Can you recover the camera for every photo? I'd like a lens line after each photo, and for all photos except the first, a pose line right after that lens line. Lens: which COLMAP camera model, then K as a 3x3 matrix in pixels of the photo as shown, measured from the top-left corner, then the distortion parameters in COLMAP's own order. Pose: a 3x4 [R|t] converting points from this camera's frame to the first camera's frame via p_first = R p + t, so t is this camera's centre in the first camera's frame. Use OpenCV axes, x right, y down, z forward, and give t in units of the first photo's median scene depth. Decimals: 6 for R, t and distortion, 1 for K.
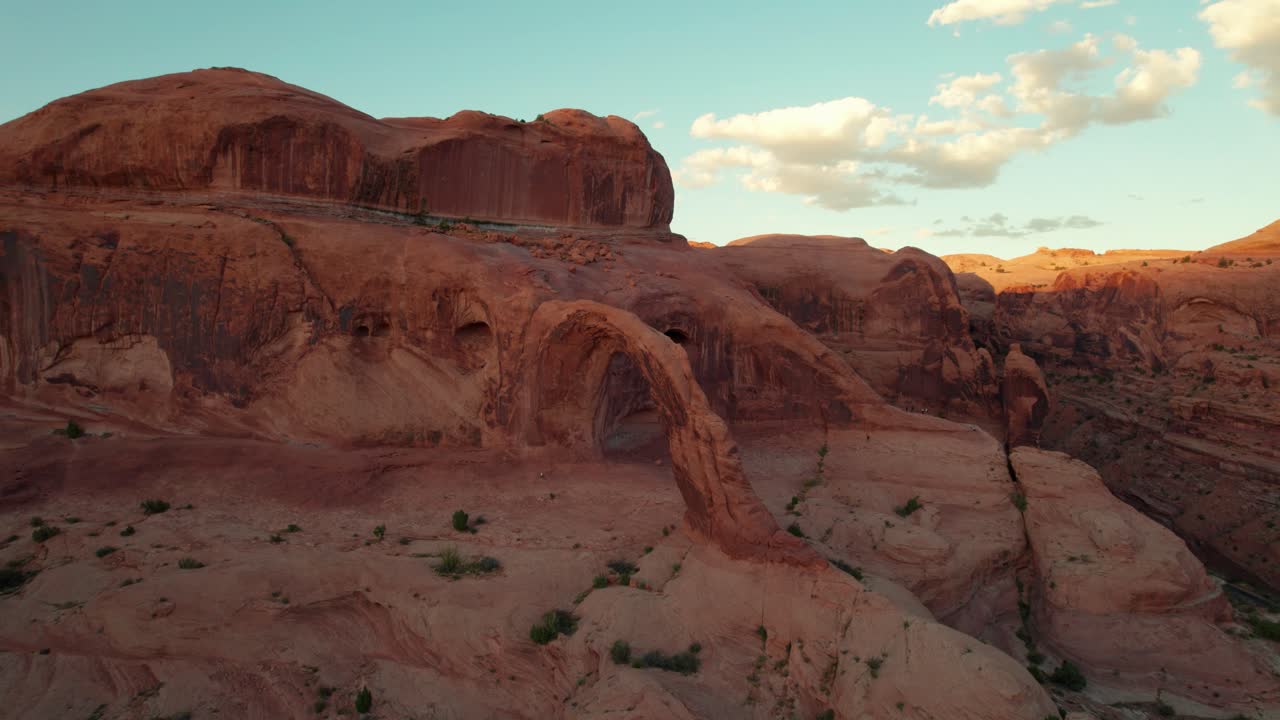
lens RADIAL K [[875.9, 0, 663.3], [0, 875.9, 371.5], [0, 0, 1]] dist [-0.066943, 0.073179]
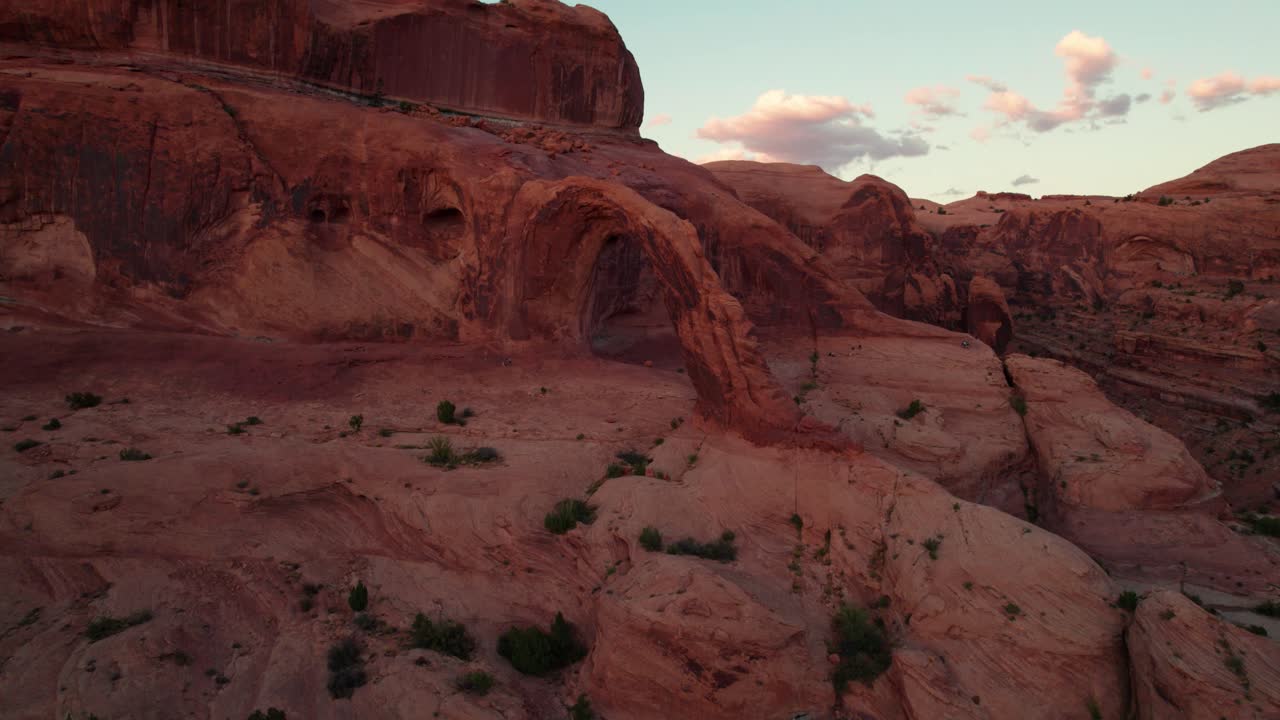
lens RADIAL K [[875.9, 0, 665.8], [0, 875.9, 374.3], [0, 0, 1]] dist [-0.066943, 0.073179]
pose [[0.996168, -0.002703, 0.087419, -0.072743], [-0.002018, 0.998546, 0.053871, 0.070098], [-0.087437, -0.053841, 0.994714, 0.081187]]
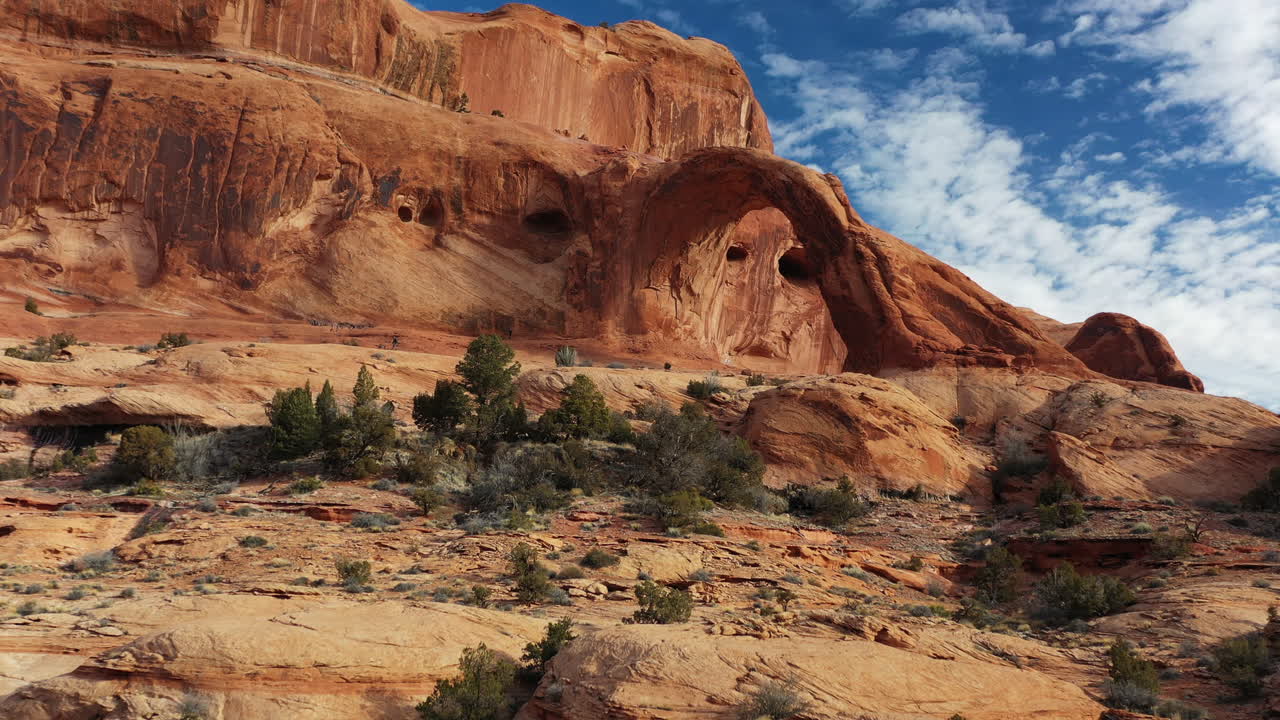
lens RADIAL K [[1546.3, 0, 637.6], [0, 1546.3, 354.3], [0, 0, 1]] dist [0.028712, 0.000000]
pose [[0.999815, 0.009374, -0.016786, -0.118965], [-0.013233, 0.968901, -0.247096, 0.431775], [0.013948, 0.247273, 0.968845, -0.313901]]
